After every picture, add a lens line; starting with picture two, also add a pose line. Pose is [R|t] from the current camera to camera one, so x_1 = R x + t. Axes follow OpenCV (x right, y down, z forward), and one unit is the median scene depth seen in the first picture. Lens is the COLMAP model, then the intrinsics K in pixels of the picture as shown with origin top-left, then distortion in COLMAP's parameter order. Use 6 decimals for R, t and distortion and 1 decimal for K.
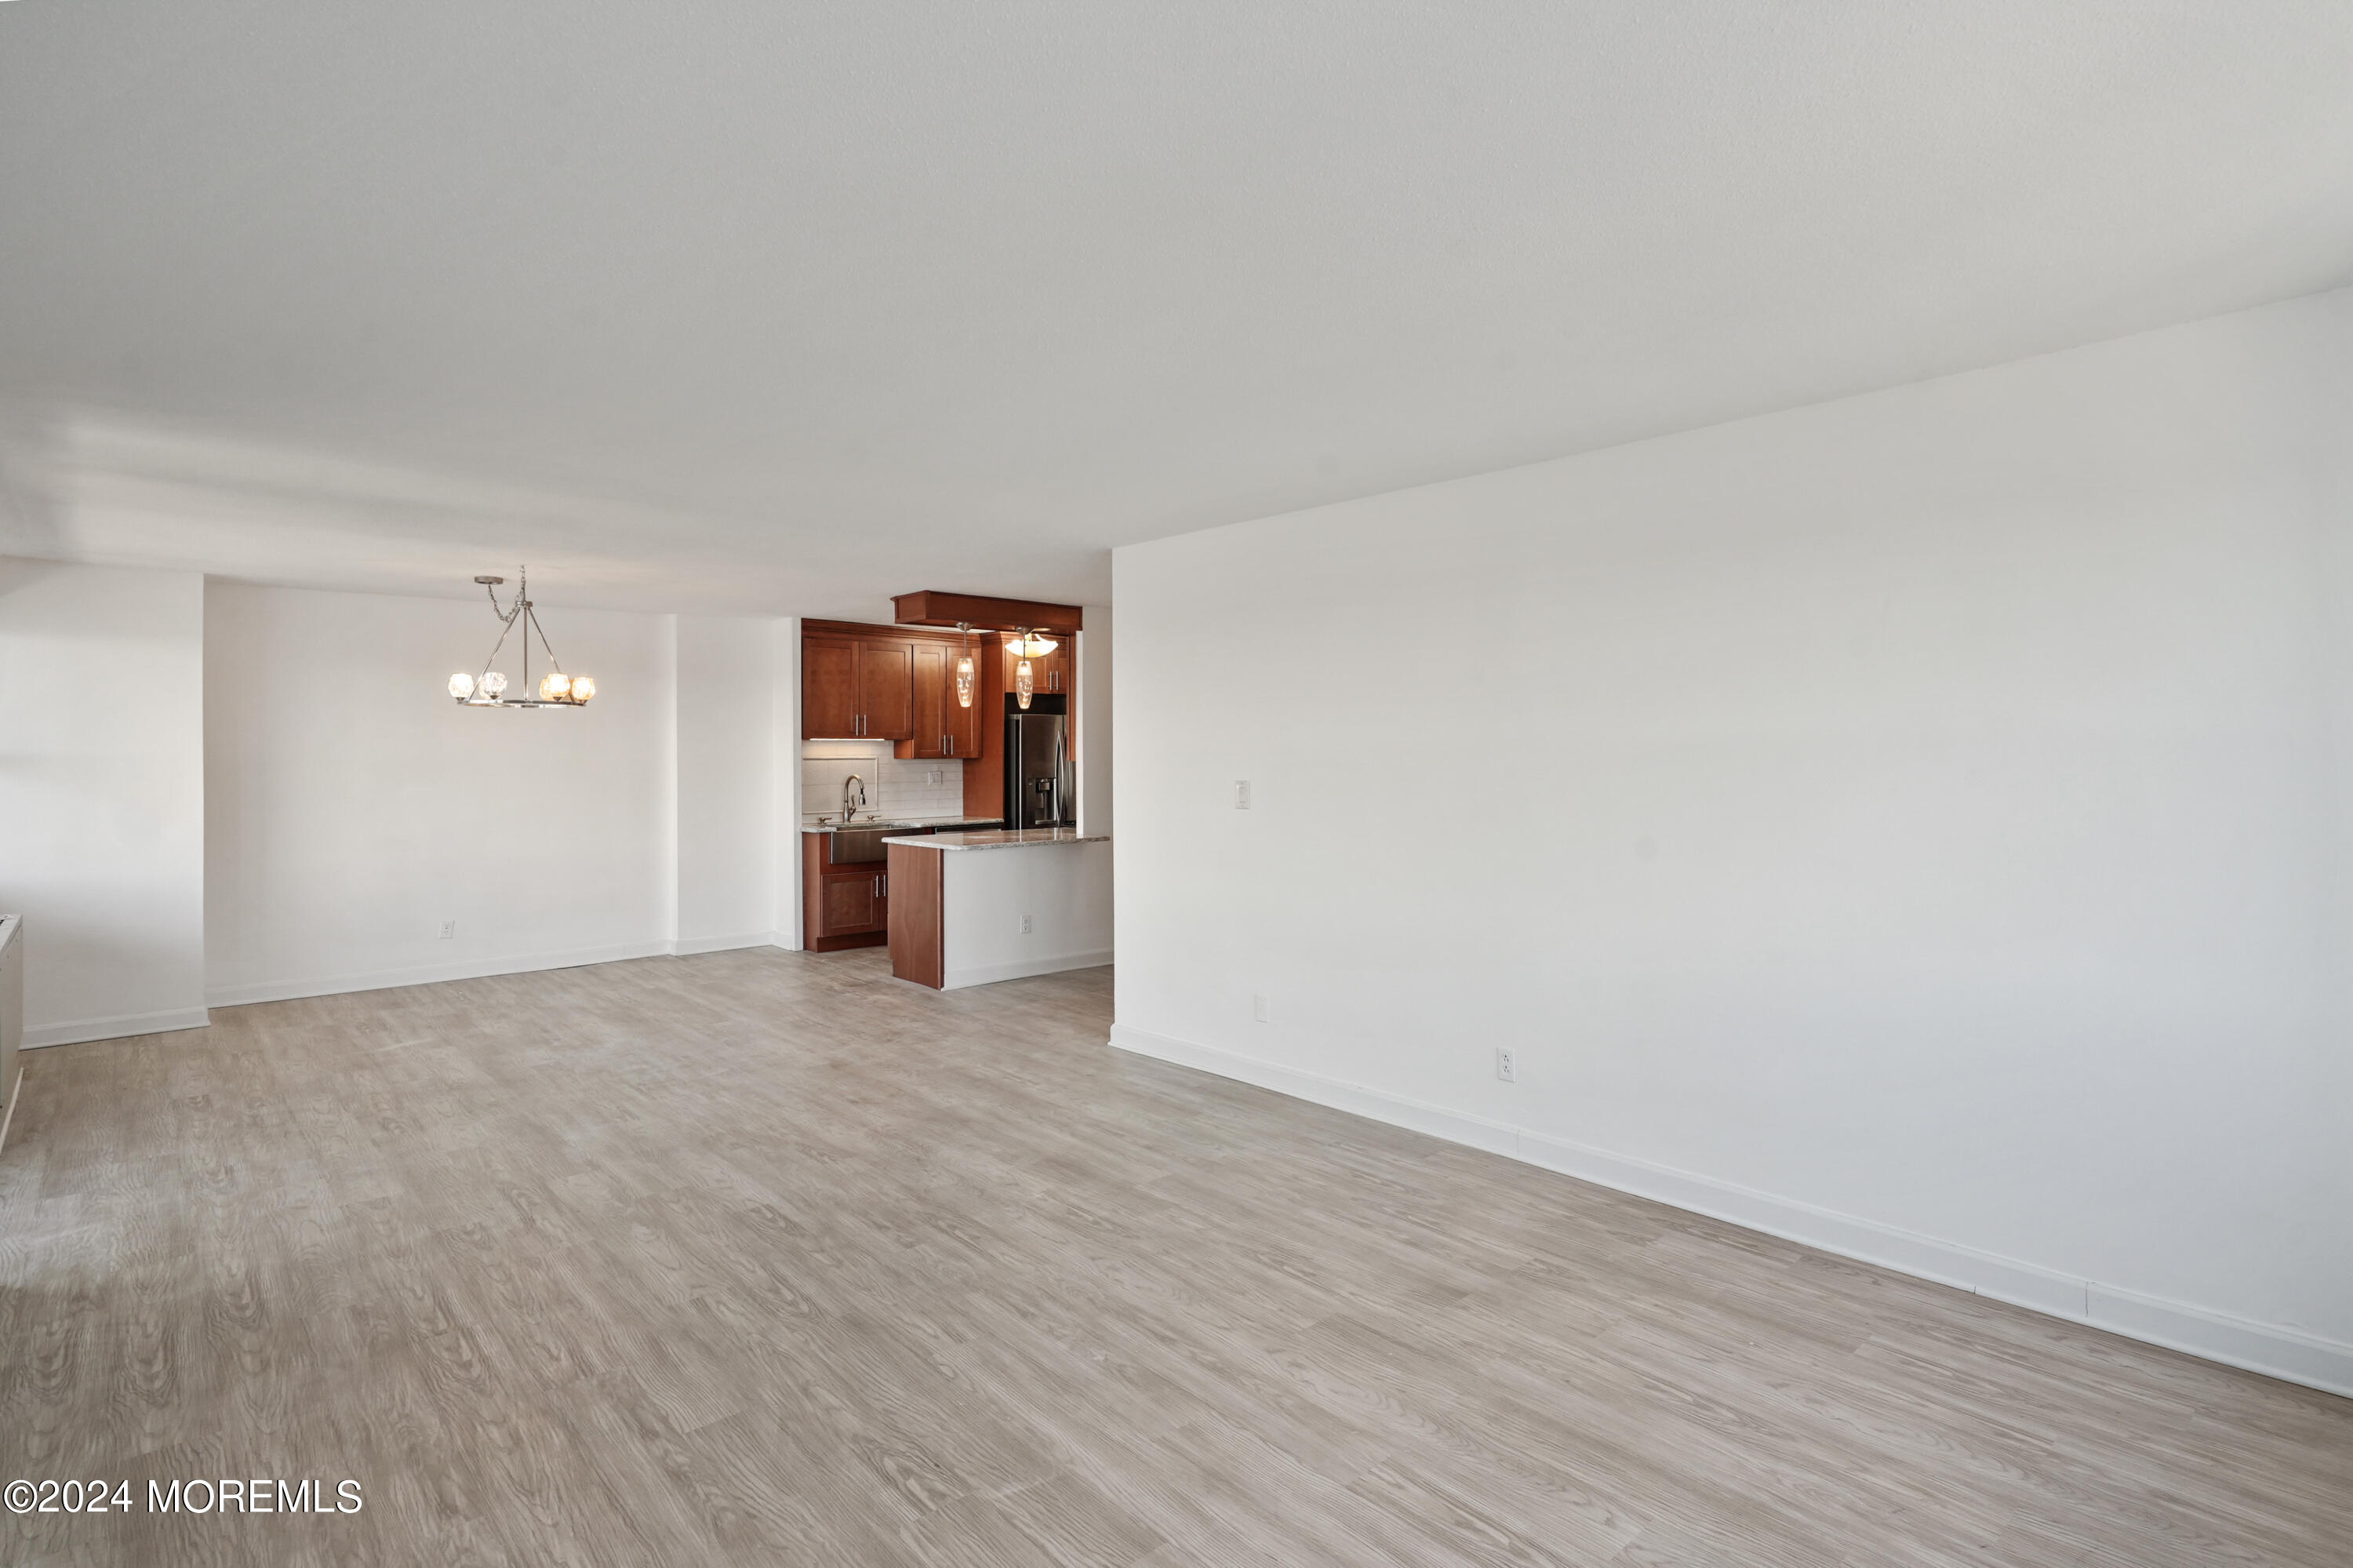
lens RADIAL K [[1171.4, 0, 1183.9], [0, 1171.4, 737.8], [0, 0, 1]] dist [-0.000704, 0.001468]
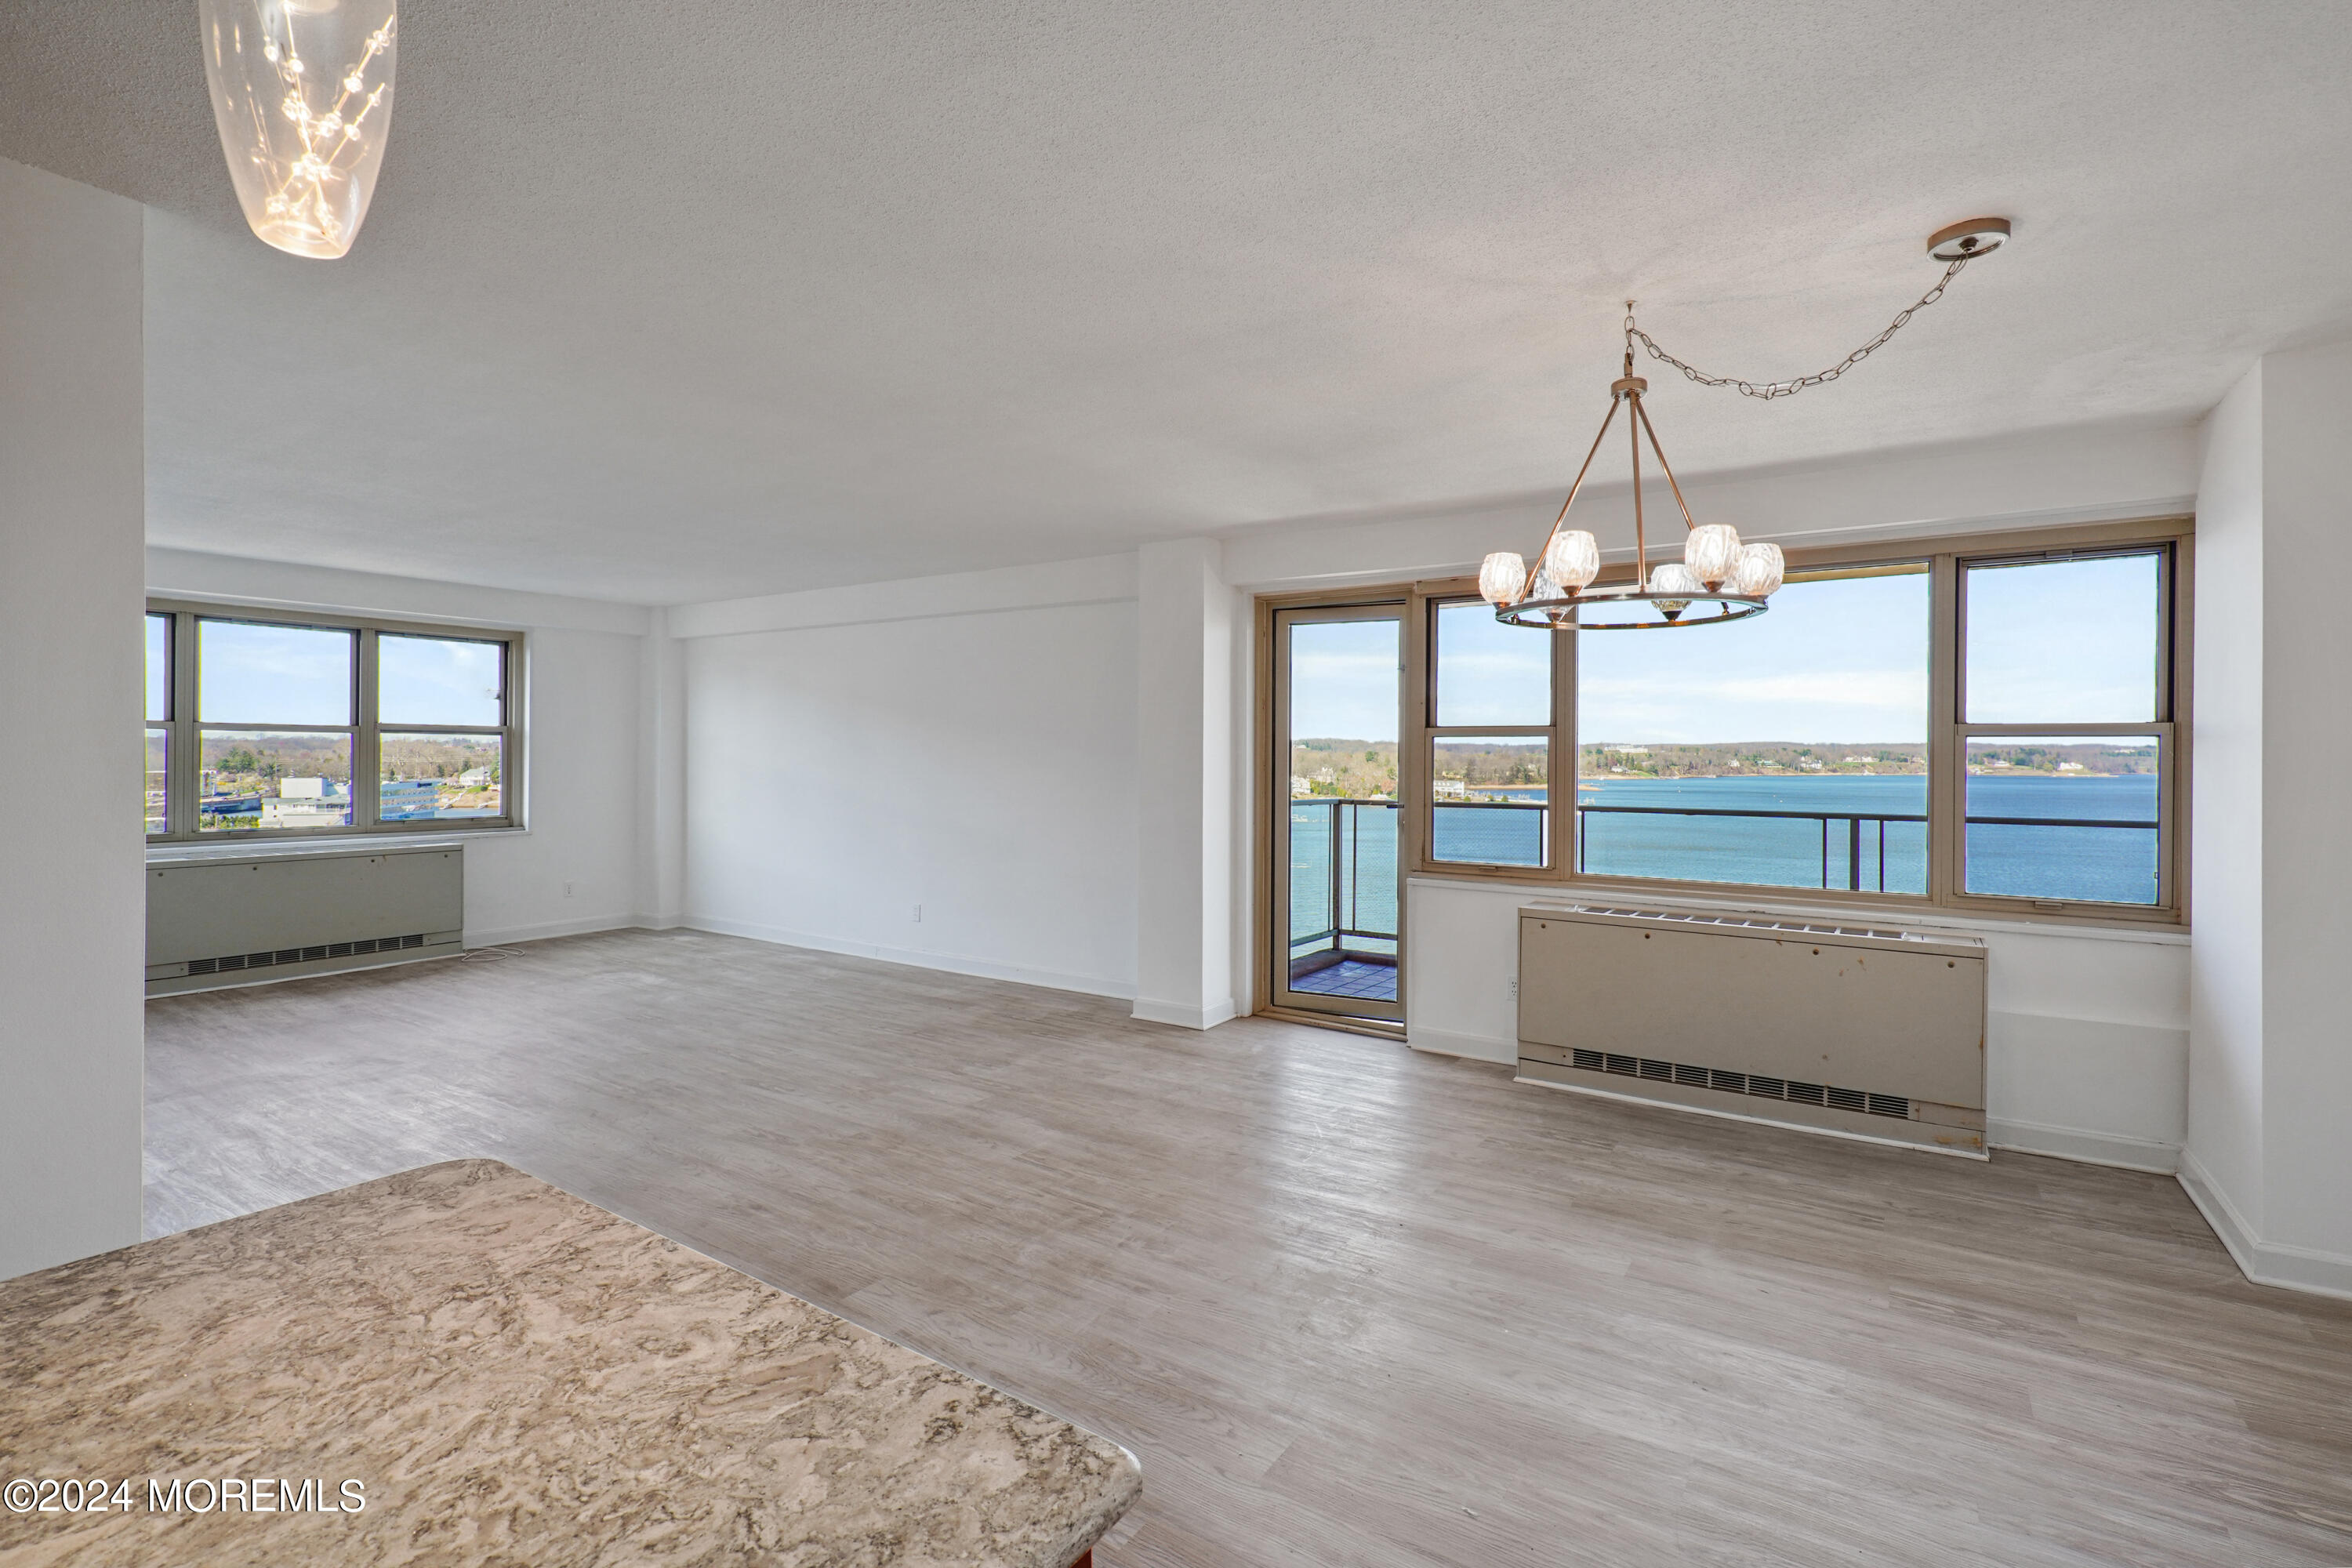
lens RADIAL K [[1091.7, 0, 1172.4], [0, 1091.7, 765.4], [0, 0, 1]] dist [-0.000274, 0.000763]
pose [[-0.971599, 0.002043, -0.236624, -0.370542], [0.001995, 0.999998, 0.000442, 0.037589], [0.236624, -0.000043, -0.971601, 1.709778]]
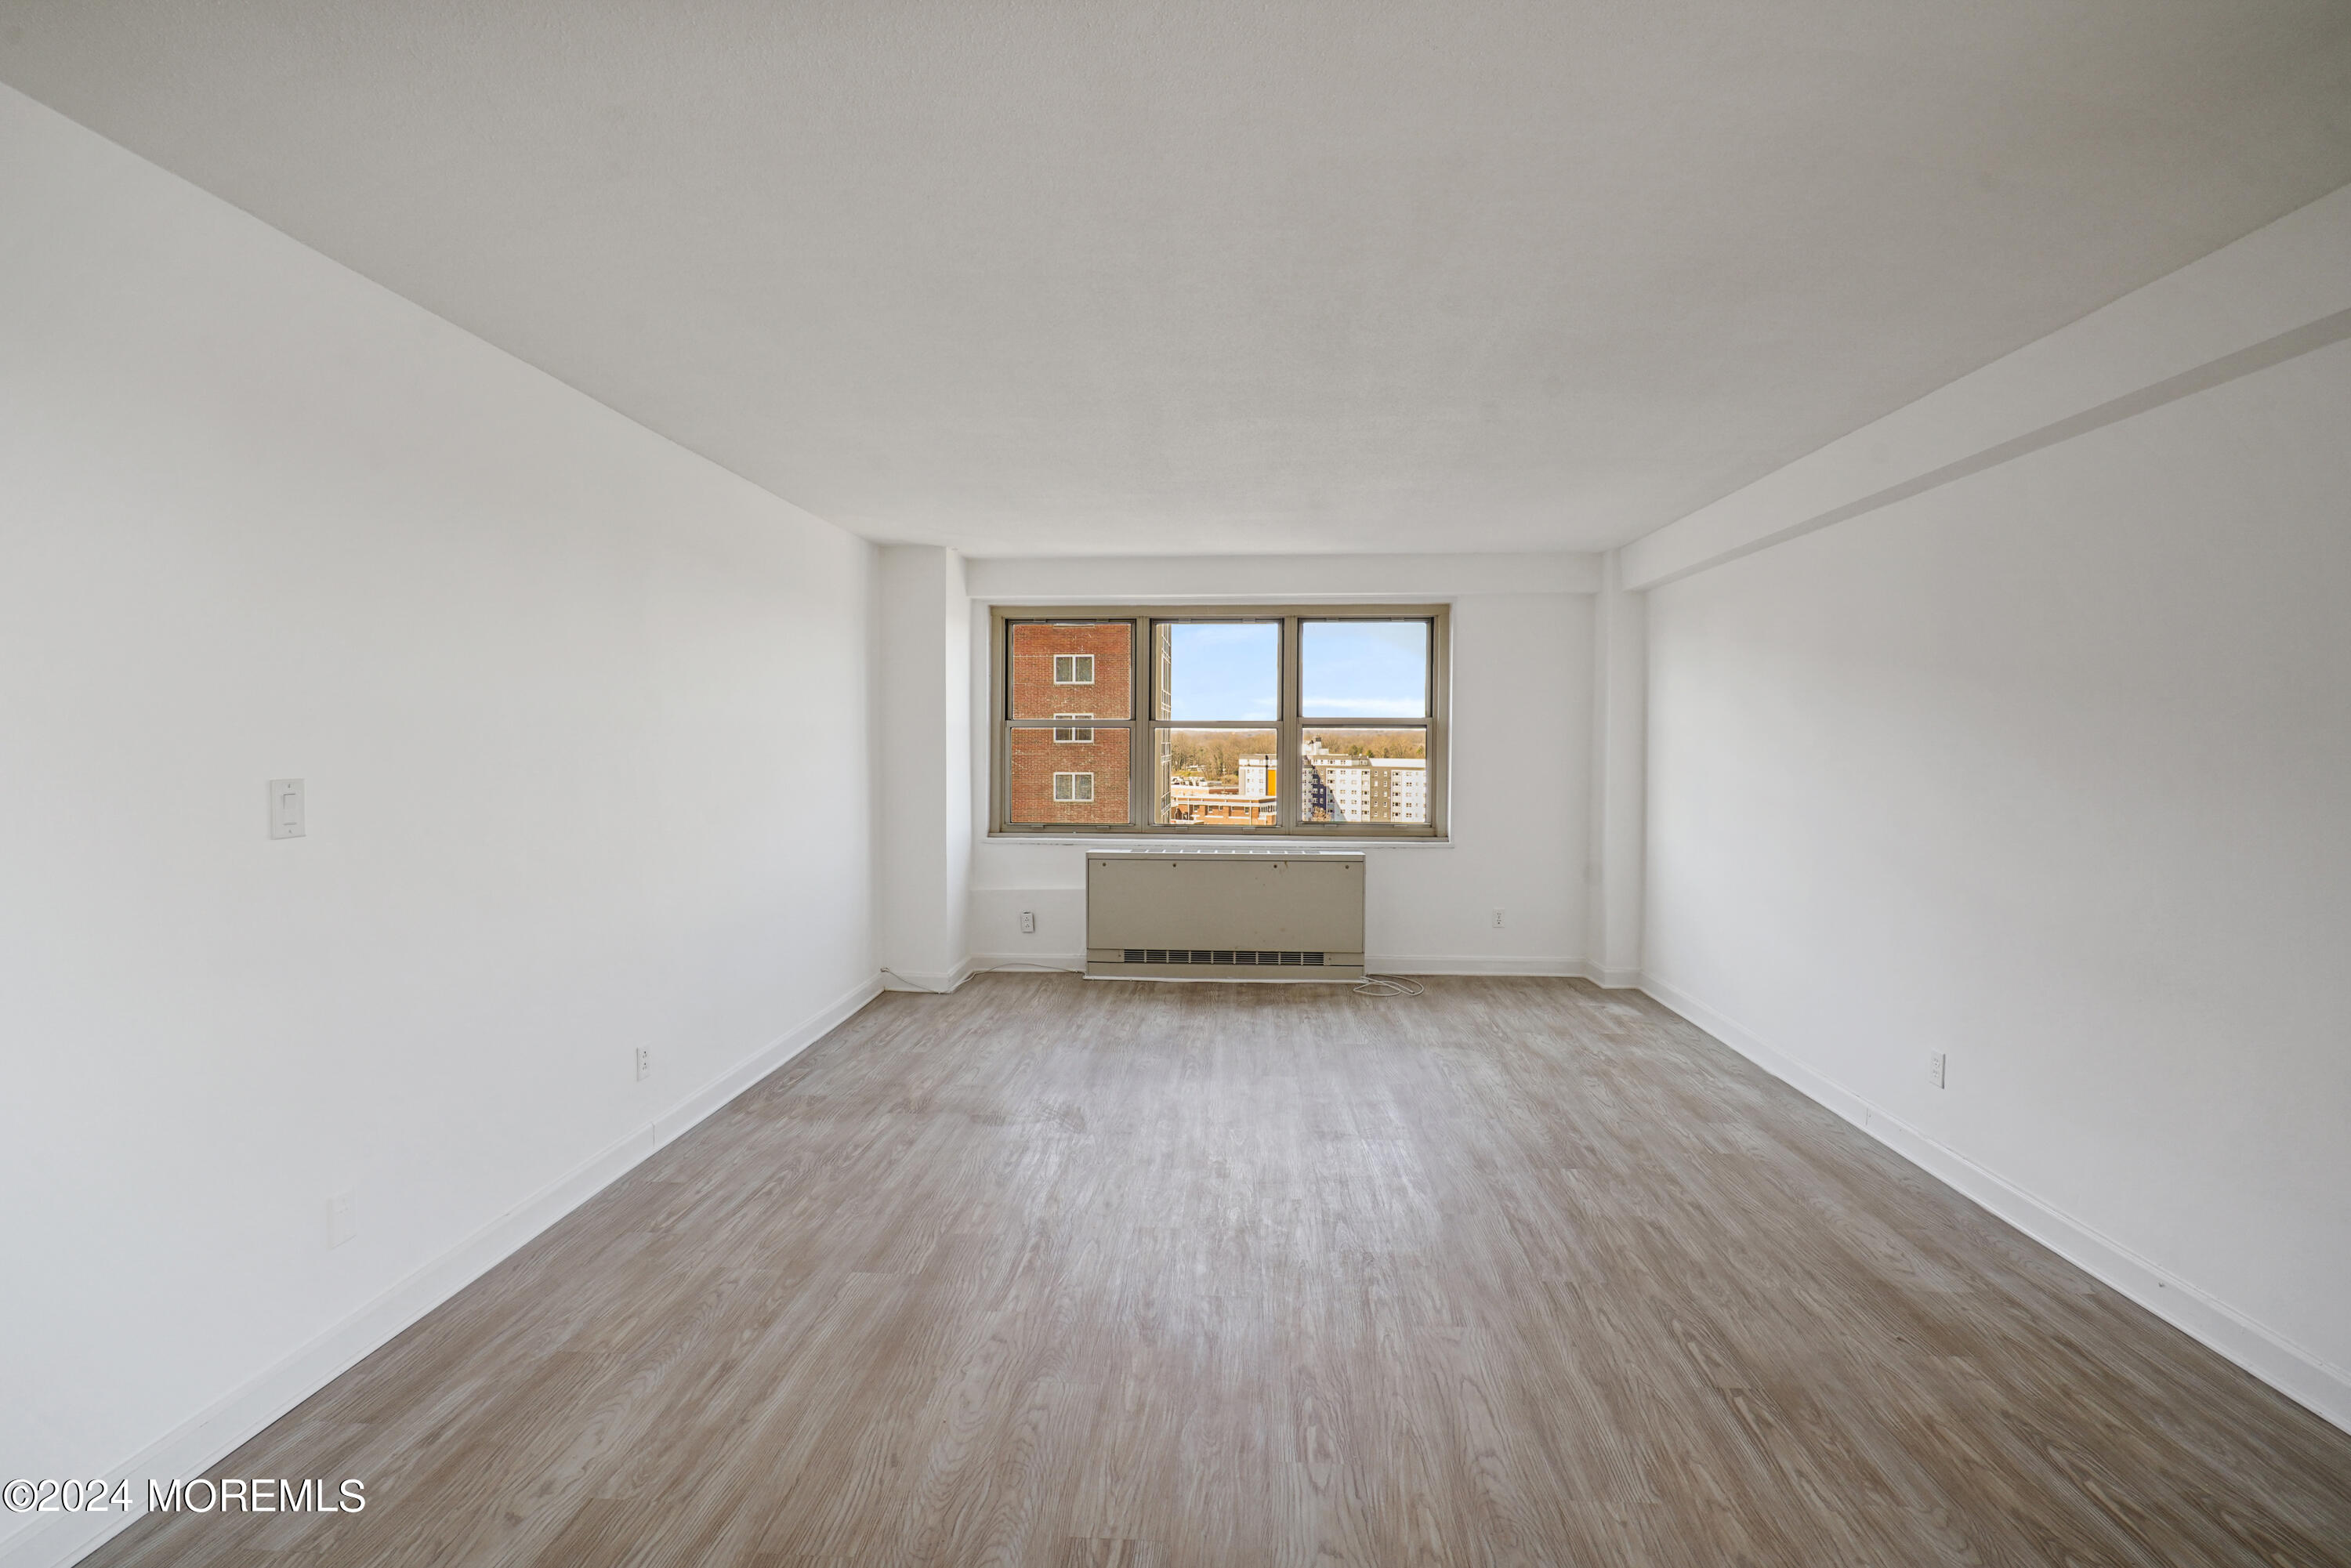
lens RADIAL K [[1084.3, 0, 1172.6], [0, 1084.3, 776.6], [0, 0, 1]] dist [-0.000804, 0.000241]
pose [[-0.695460, -0.018144, 0.718336, -0.541992], [-0.004985, 0.999779, 0.020427, 0.026315], [-0.718548, 0.010625, -0.695396, 1.100607]]
